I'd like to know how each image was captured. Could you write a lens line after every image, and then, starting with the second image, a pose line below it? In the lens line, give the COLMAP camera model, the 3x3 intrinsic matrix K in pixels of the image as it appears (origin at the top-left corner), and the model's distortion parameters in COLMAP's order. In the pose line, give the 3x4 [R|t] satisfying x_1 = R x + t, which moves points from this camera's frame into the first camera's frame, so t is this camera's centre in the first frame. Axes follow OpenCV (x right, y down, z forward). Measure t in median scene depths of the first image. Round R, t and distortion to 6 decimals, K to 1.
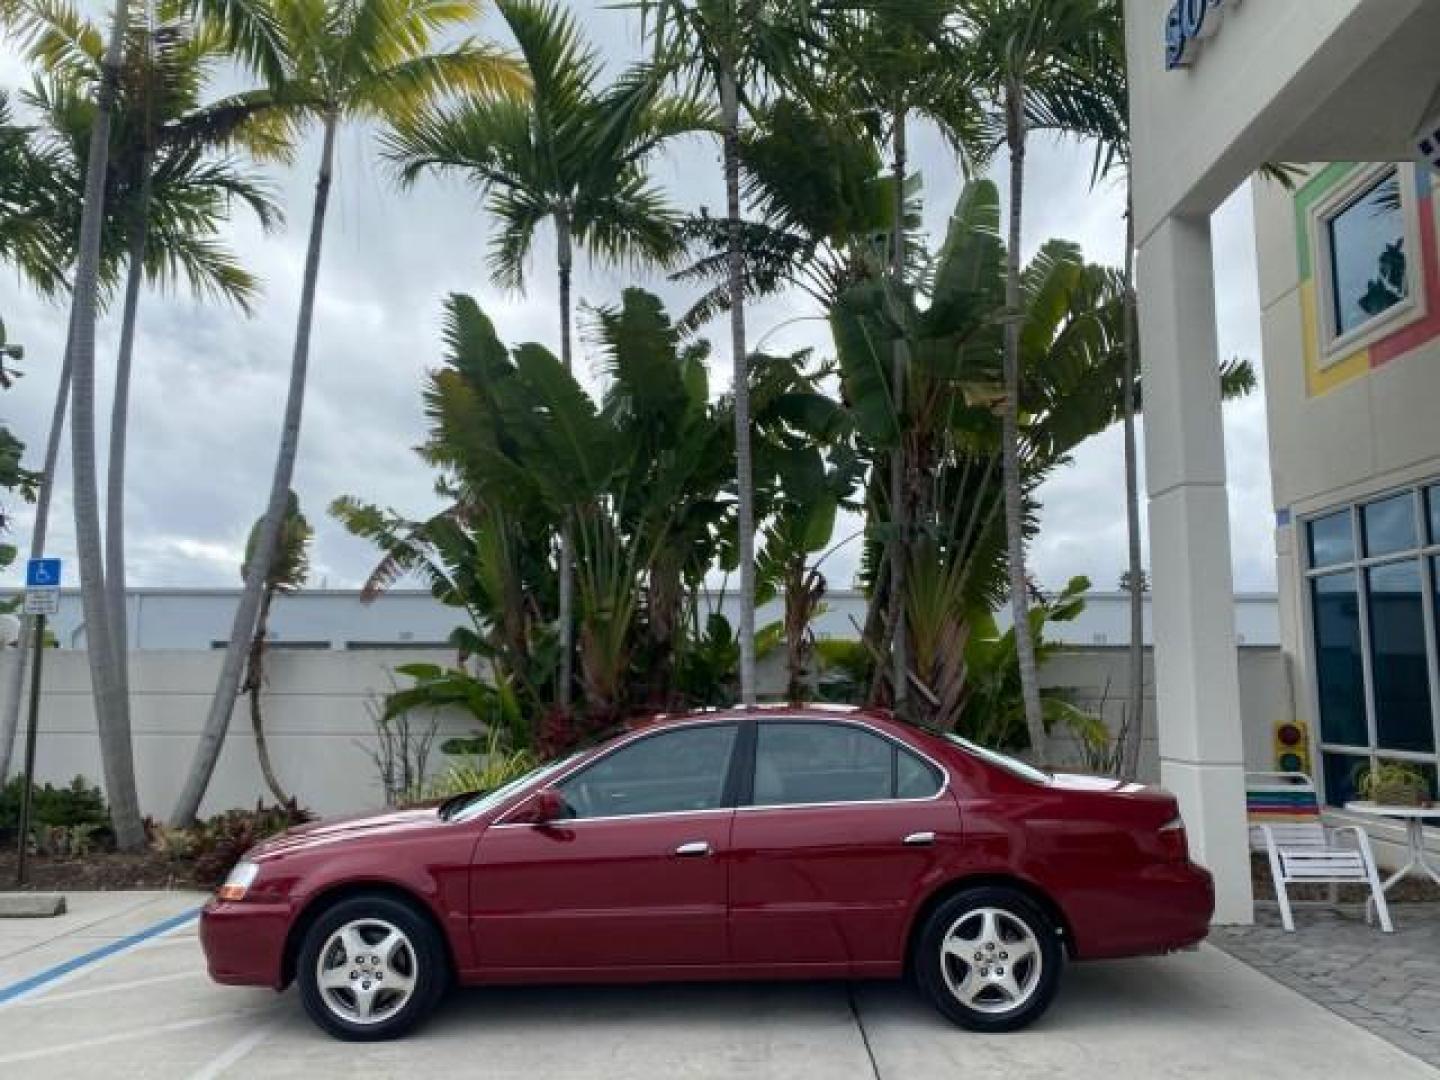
lens RADIAL K [[1103.7, 0, 716.9], [0, 1103.7, 534.9], [0, 0, 1]] dist [0.031299, -0.034758]
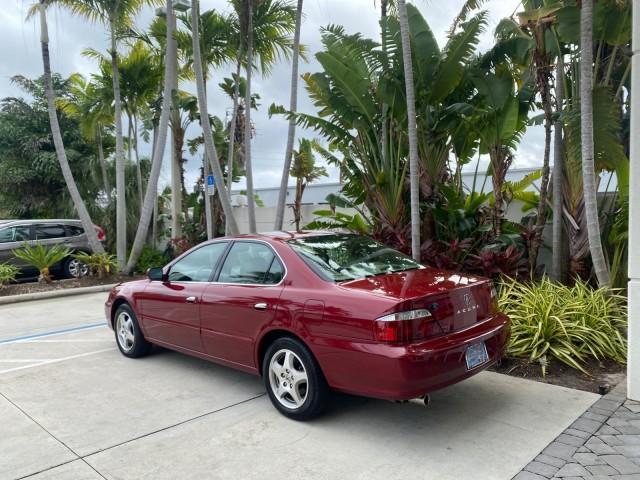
lens RADIAL K [[490.5, 0, 319.1], [0, 490.5, 238.0], [0, 0, 1]] dist [0.031299, -0.034758]
pose [[0.726350, 0.018922, -0.687065, 0.401139], [0.103266, 0.985270, 0.136305, 0.032959], [0.679523, -0.169956, 0.713697, 0.258854]]
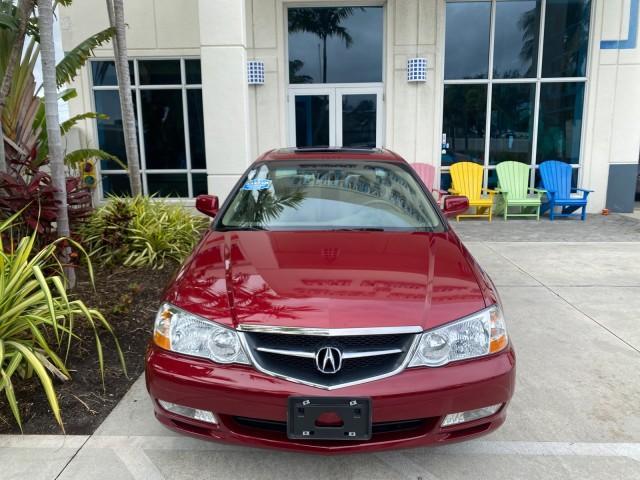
lens RADIAL K [[490.5, 0, 318.1], [0, 490.5, 240.3], [0, 0, 1]] dist [0.031299, -0.034758]
pose [[0.012664, -0.188956, 0.981904, -0.434019], [-0.123886, 0.974120, 0.189056, 0.091055], [-0.992216, -0.124038, -0.011073, 0.604938]]
